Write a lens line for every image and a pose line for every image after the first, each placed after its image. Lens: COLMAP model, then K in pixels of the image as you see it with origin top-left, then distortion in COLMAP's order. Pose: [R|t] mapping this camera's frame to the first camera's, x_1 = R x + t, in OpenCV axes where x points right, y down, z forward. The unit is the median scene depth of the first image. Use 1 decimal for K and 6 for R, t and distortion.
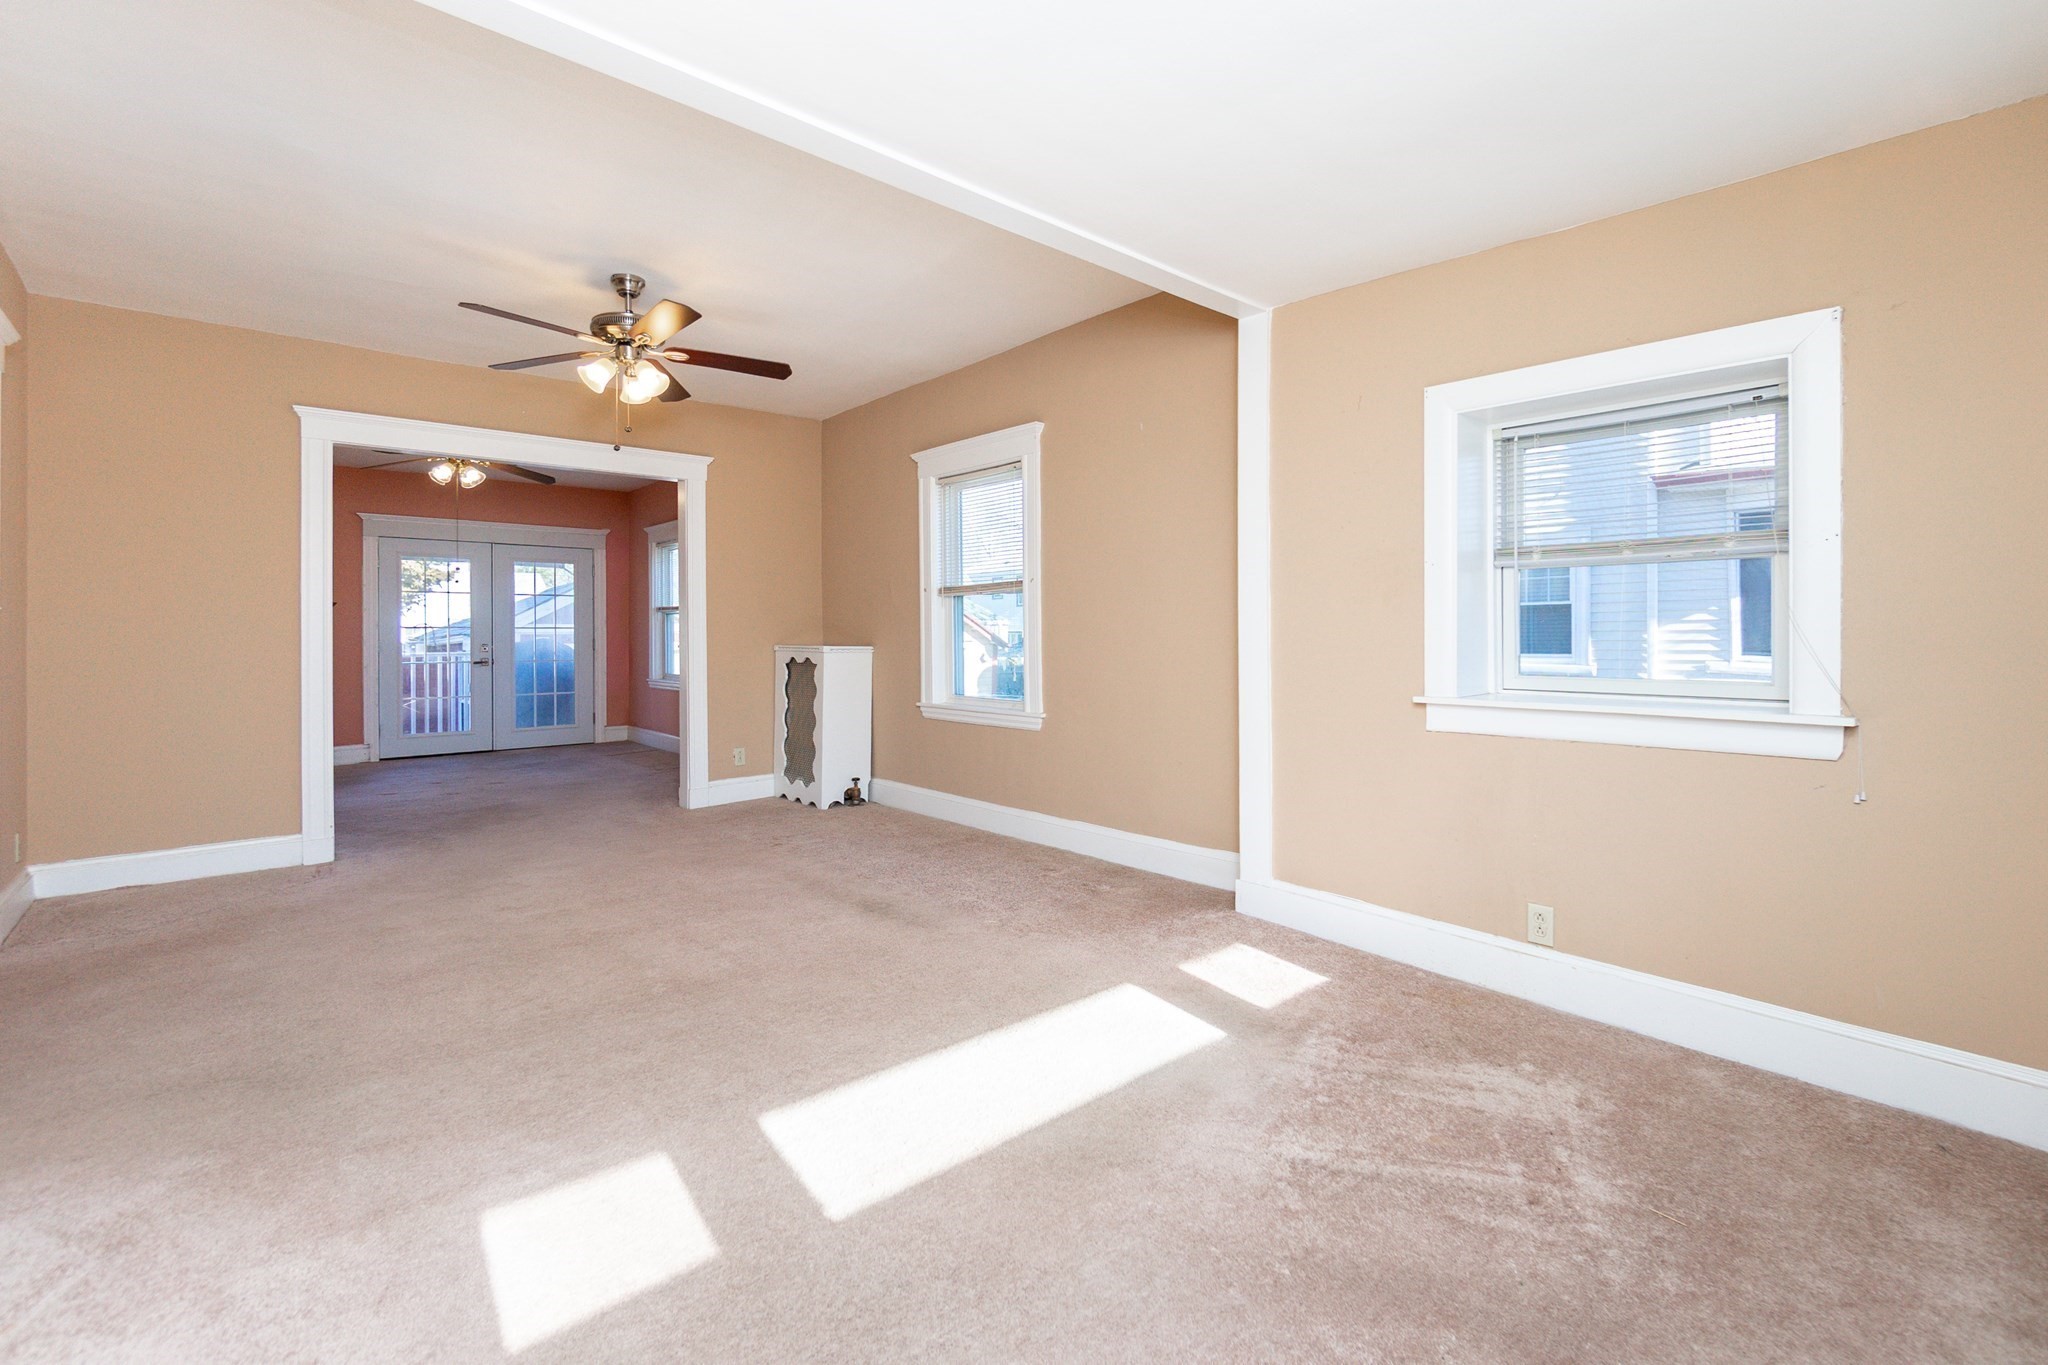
lens RADIAL K [[894.7, 0, 1001.7], [0, 894.7, 632.0], [0, 0, 1]] dist [-0.002106, -0.000834]
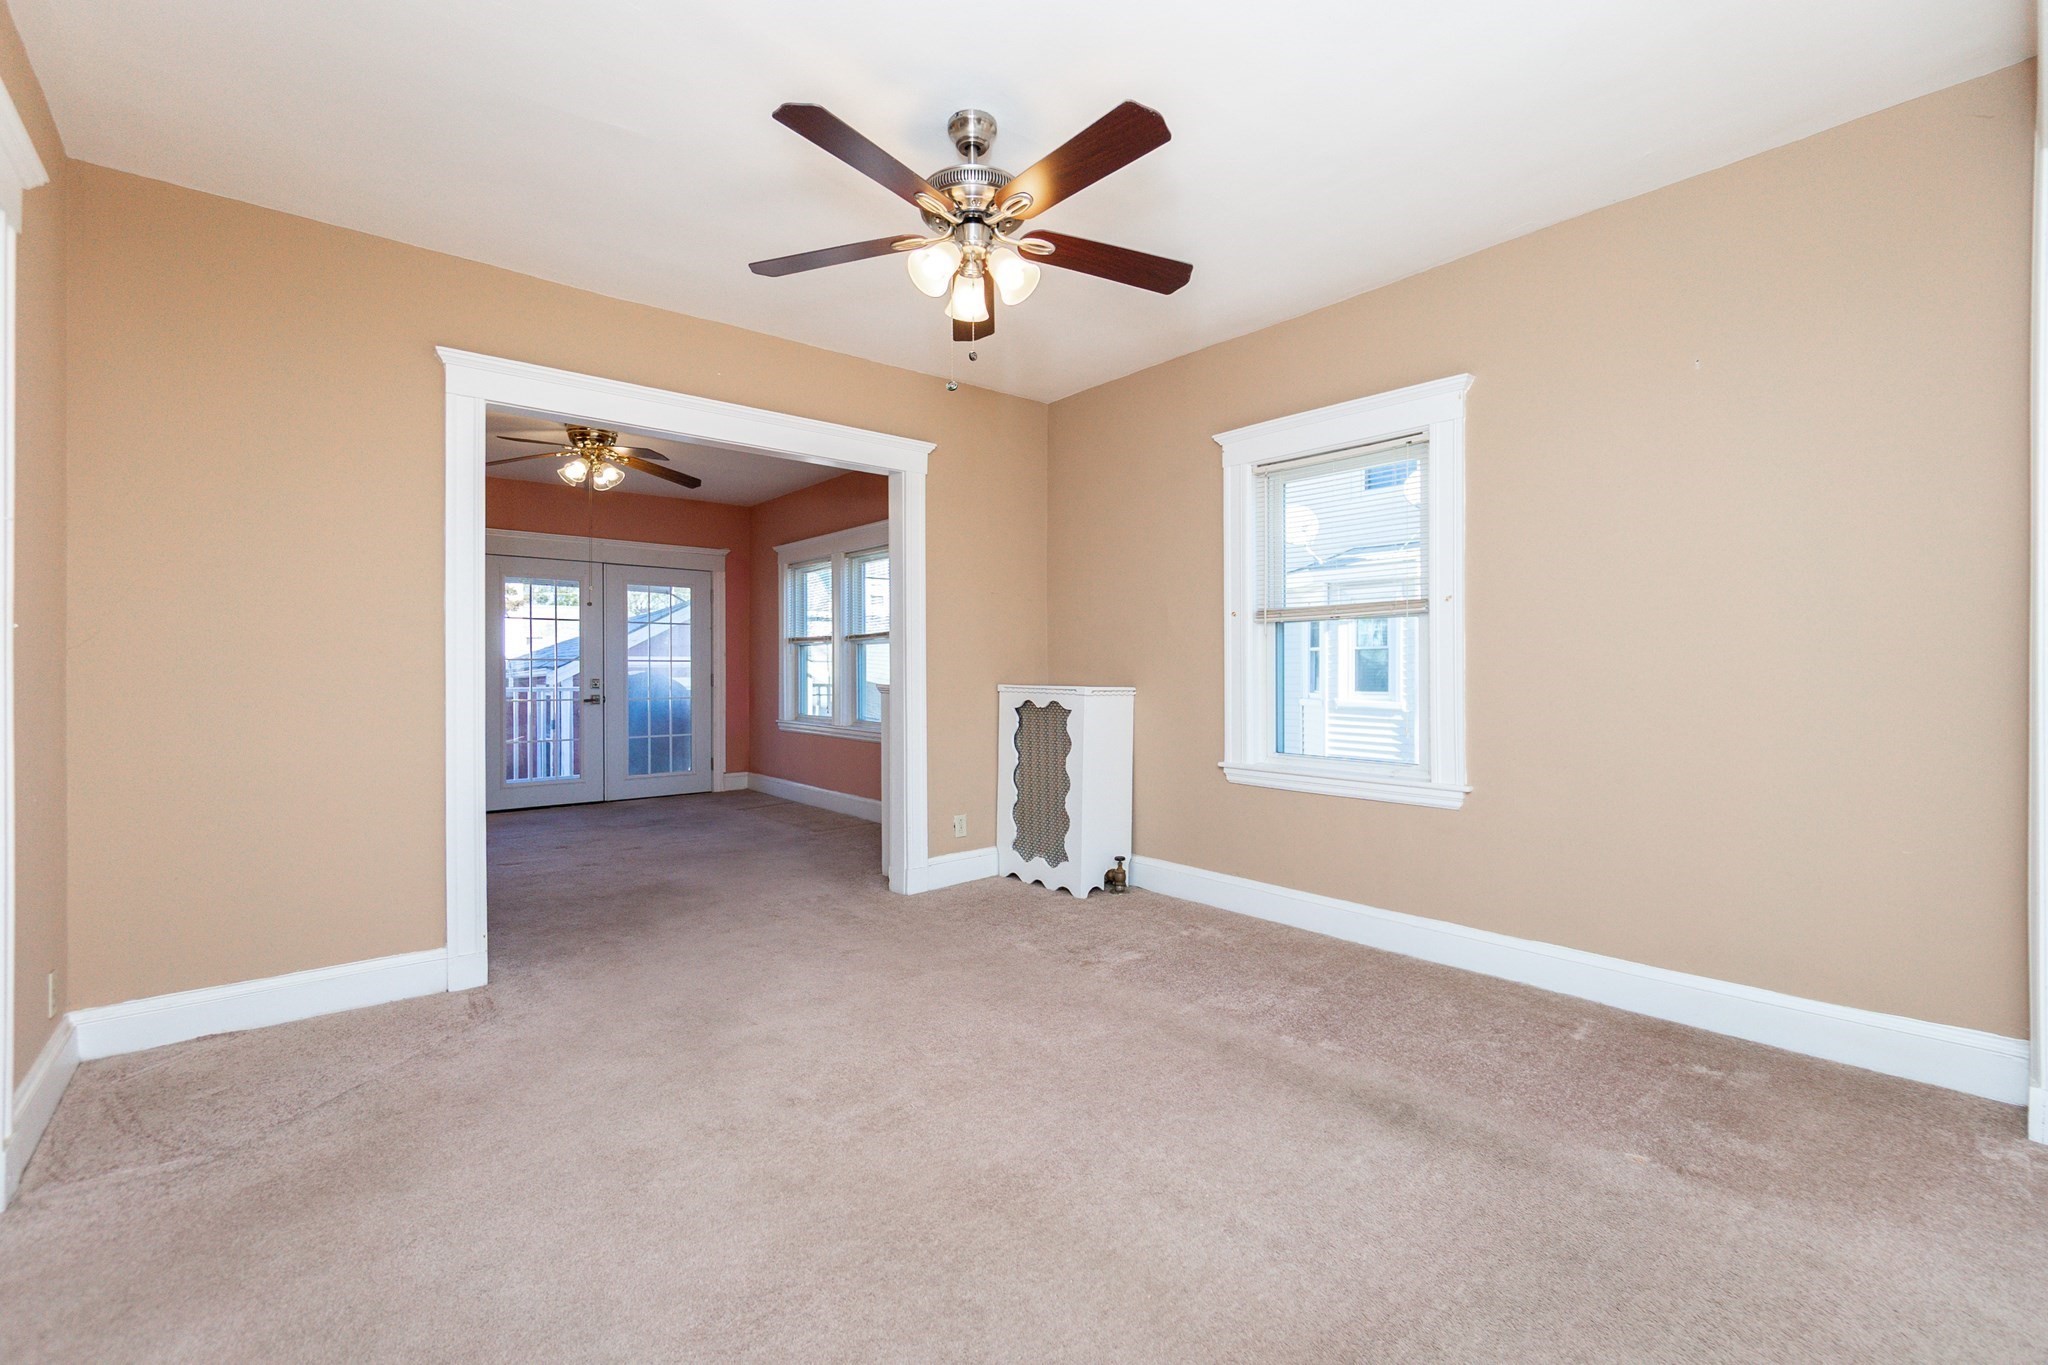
lens RADIAL K [[894.7, 0, 1013.0], [0, 894.7, 673.3], [0, 0, 1]] dist [-0.002106, -0.000834]
pose [[0.999728, 0.006104, -0.022516, -0.238945], [-0.005929, 0.999952, 0.007840, -0.001395], [0.022562, -0.007705, 0.999716, 0.225081]]
